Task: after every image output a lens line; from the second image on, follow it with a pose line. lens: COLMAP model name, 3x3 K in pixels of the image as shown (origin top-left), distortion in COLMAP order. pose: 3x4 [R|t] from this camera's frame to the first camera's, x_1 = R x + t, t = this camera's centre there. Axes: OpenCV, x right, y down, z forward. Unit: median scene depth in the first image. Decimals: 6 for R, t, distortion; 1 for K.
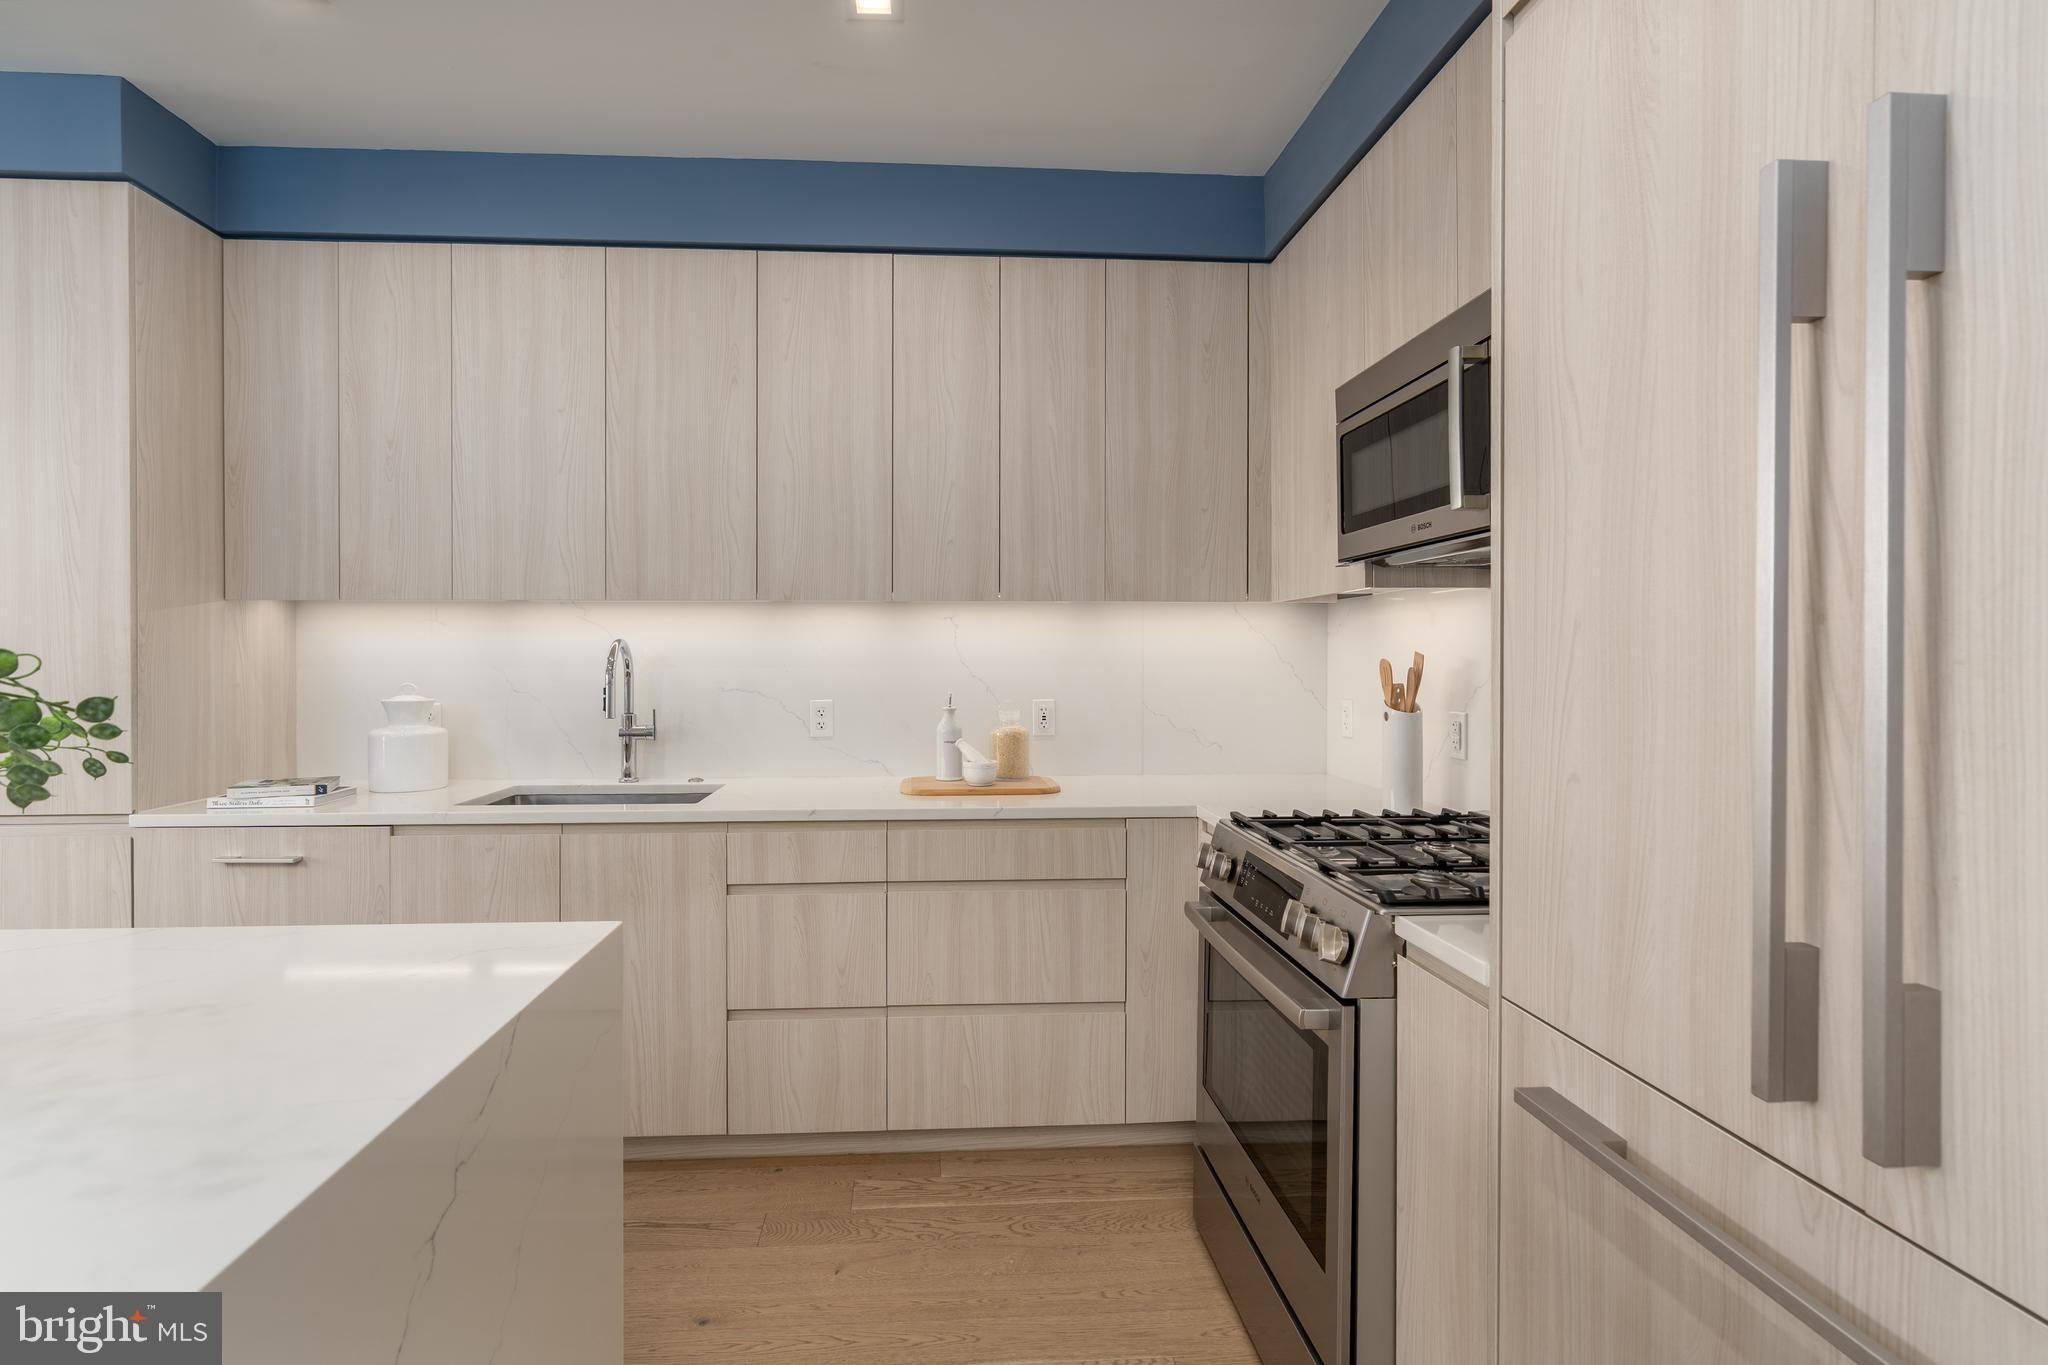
lens RADIAL K [[953.8, 0, 982.1], [0, 953.8, 666.6], [0, 0, 1]] dist [-0.003127, -0.000050]
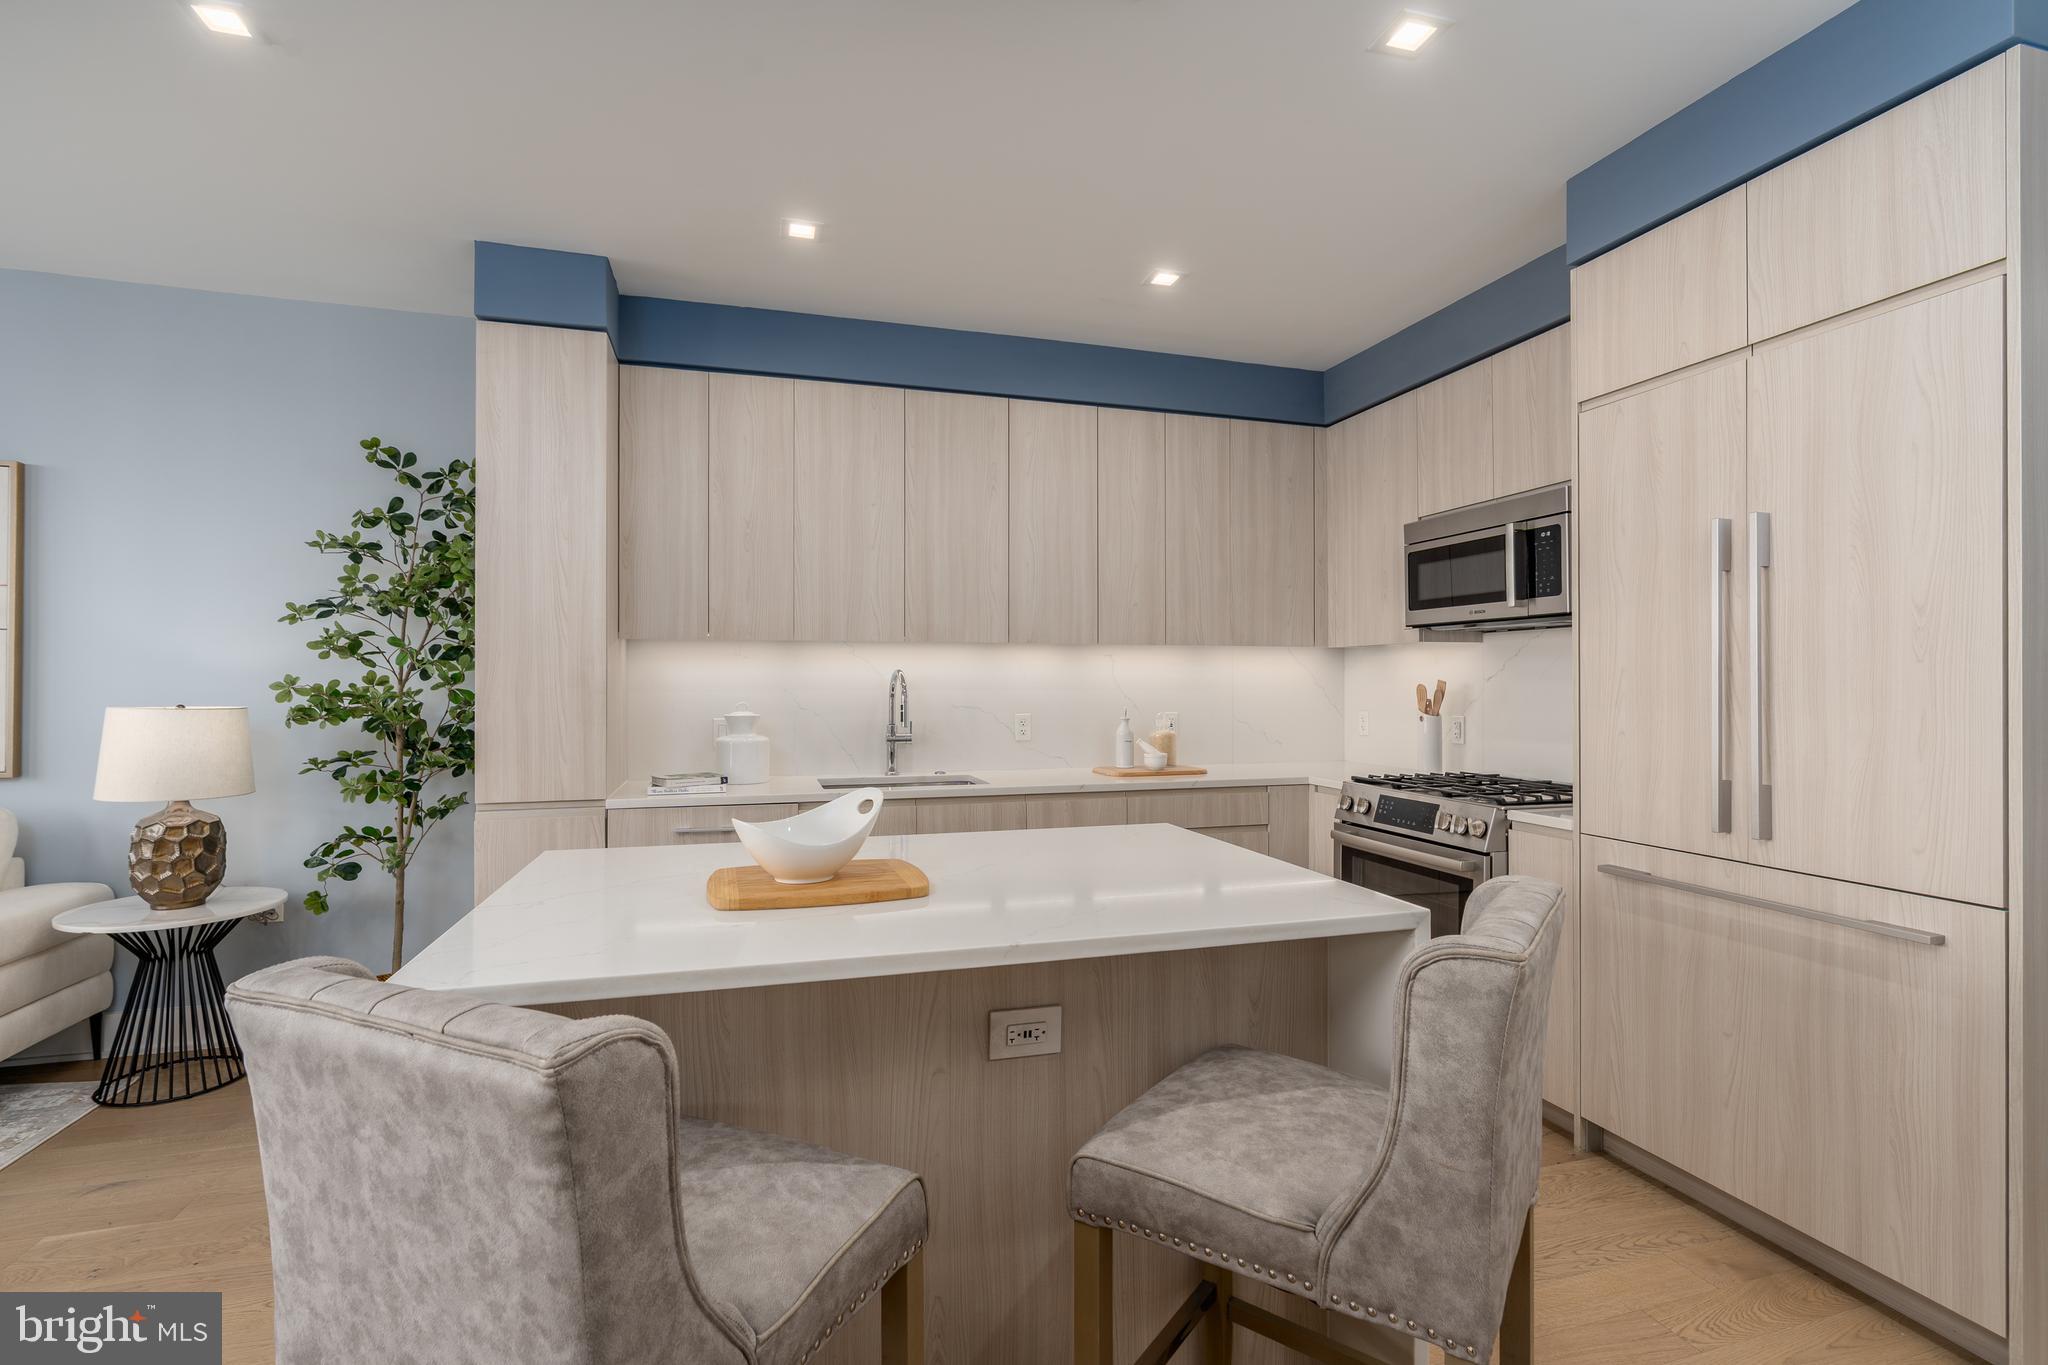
lens RADIAL K [[944.8, 0, 1024.0], [0, 944.8, 682.5], [0, 0, 1]] dist [-0.002358, -0.000287]
pose [[0.972270, 0.000835, 0.233858, -0.600746], [0.001315, 0.999958, -0.009037, 0.002568], [-0.233855, 0.009094, 0.972229, -0.415408]]
